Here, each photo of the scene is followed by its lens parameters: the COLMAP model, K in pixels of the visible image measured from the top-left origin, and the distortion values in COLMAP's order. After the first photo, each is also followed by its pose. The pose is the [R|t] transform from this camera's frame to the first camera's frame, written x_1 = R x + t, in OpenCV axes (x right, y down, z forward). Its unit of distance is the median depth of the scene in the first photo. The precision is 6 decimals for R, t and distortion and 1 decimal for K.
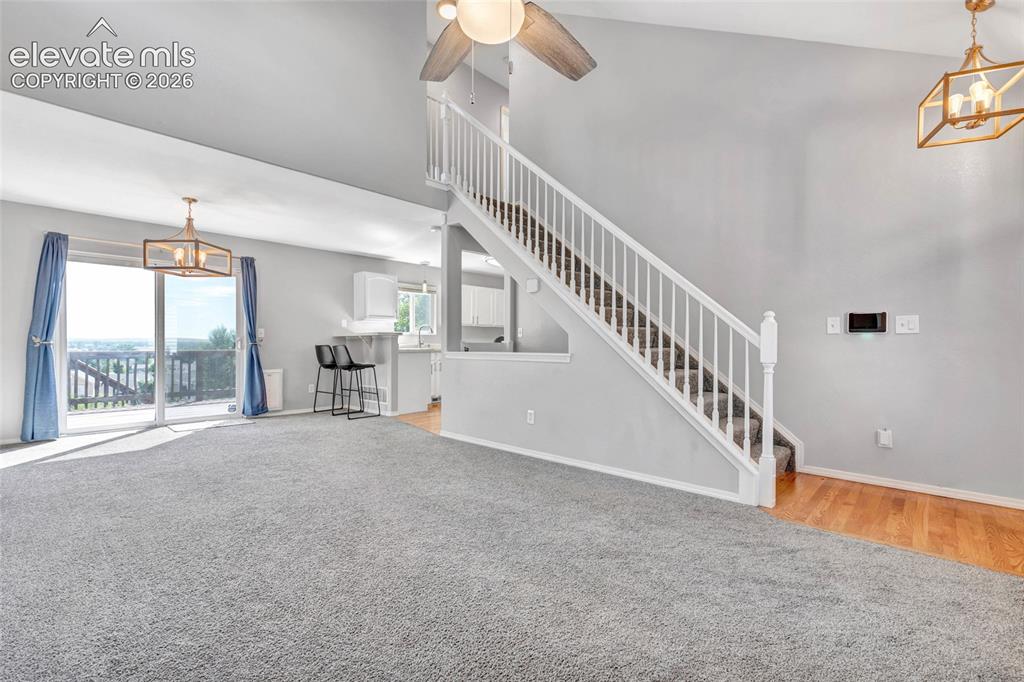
lens RADIAL K [[454.2, 0, 508.9], [0, 454.2, 346.6], [0, 0, 1]] dist [0.003758, 0.000407]
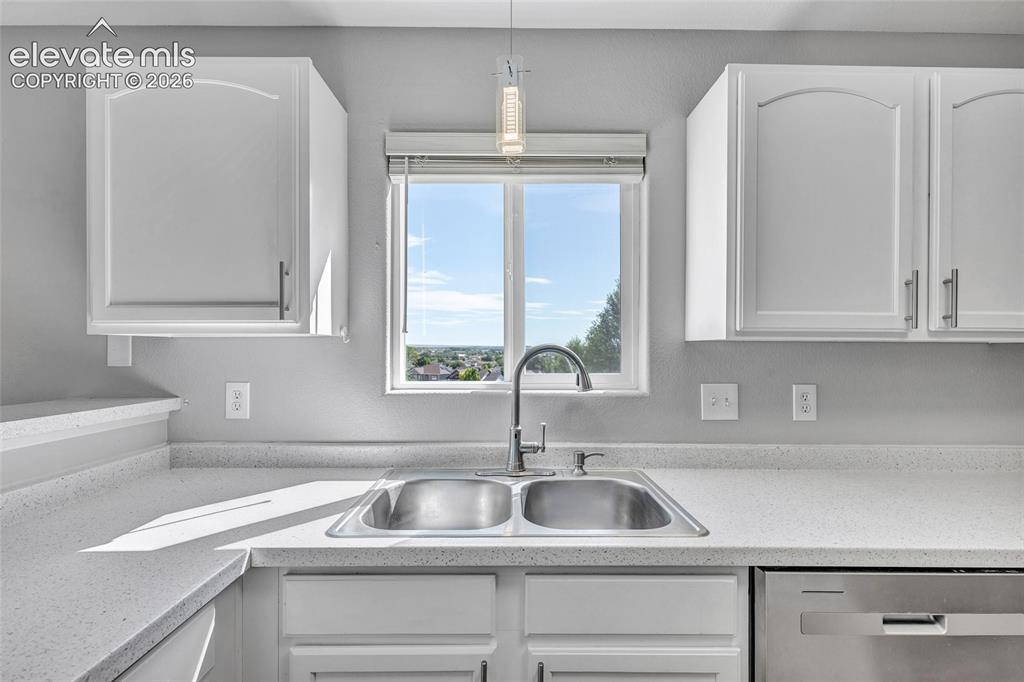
lens RADIAL K [[454.2, 0, 508.9], [0, 454.2, 346.6], [0, 0, 1]] dist [0.003758, 0.000407]
pose [[0.696010, -0.000326, -0.718032, -0.072178], [-0.009723, 0.999904, -0.009879, -0.050712], [0.717966, 0.013857, 0.695940, 0.959479]]
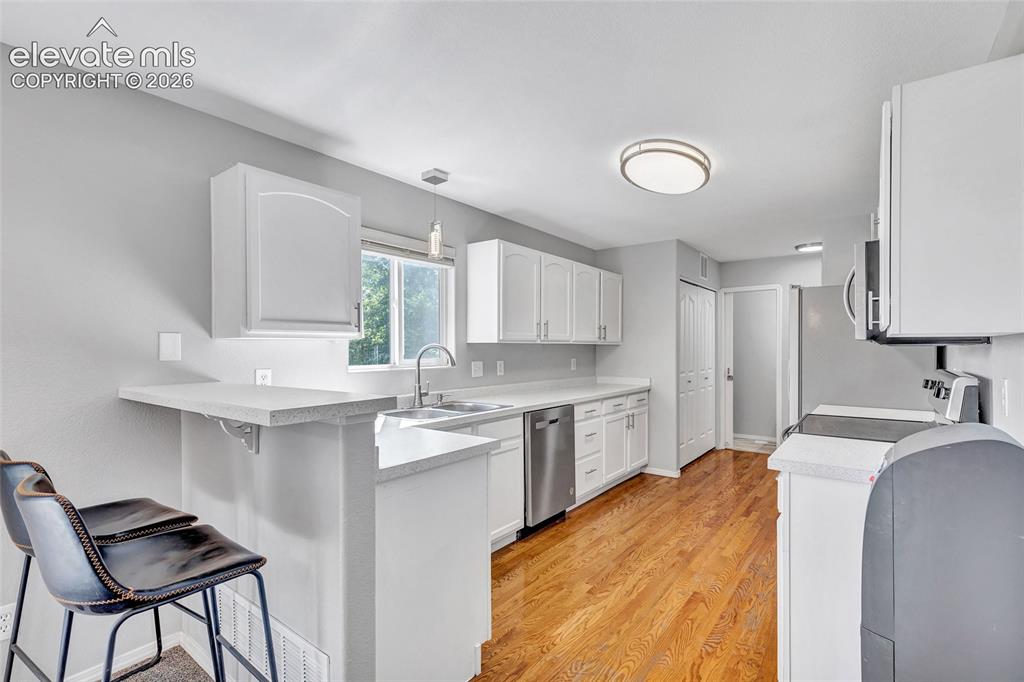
lens RADIAL K [[454.2, 0, 508.9], [0, 454.2, 346.6], [0, 0, 1]] dist [0.003758, 0.000407]
pose [[0.994639, -0.008912, 0.103025, -0.176597], [0.010434, 0.999844, -0.014240, -0.044963], [-0.102882, 0.015238, 0.994577, 0.676243]]
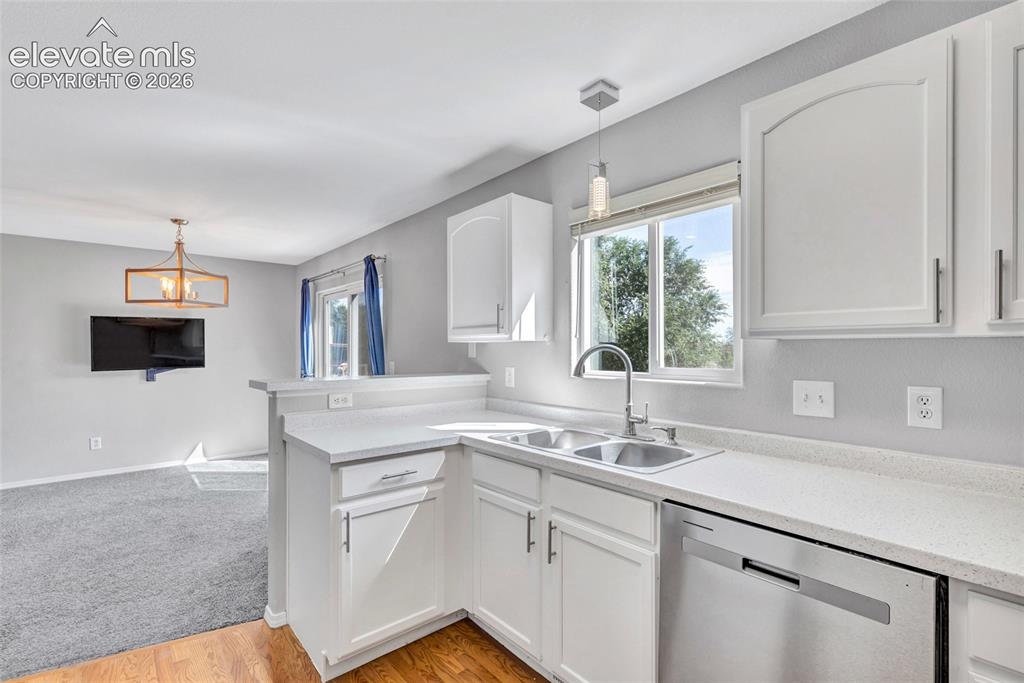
lens RADIAL K [[454.3, 0, 526.0], [0, 454.3, 348.4], [0, 0, 1]] dist [0.001378, 0.000165]
pose [[-0.070592, -0.001813, -0.997504, 0.075343], [-0.009329, 0.999956, -0.001157, -0.050469], [0.997462, 0.009224, -0.070606, 1.059922]]
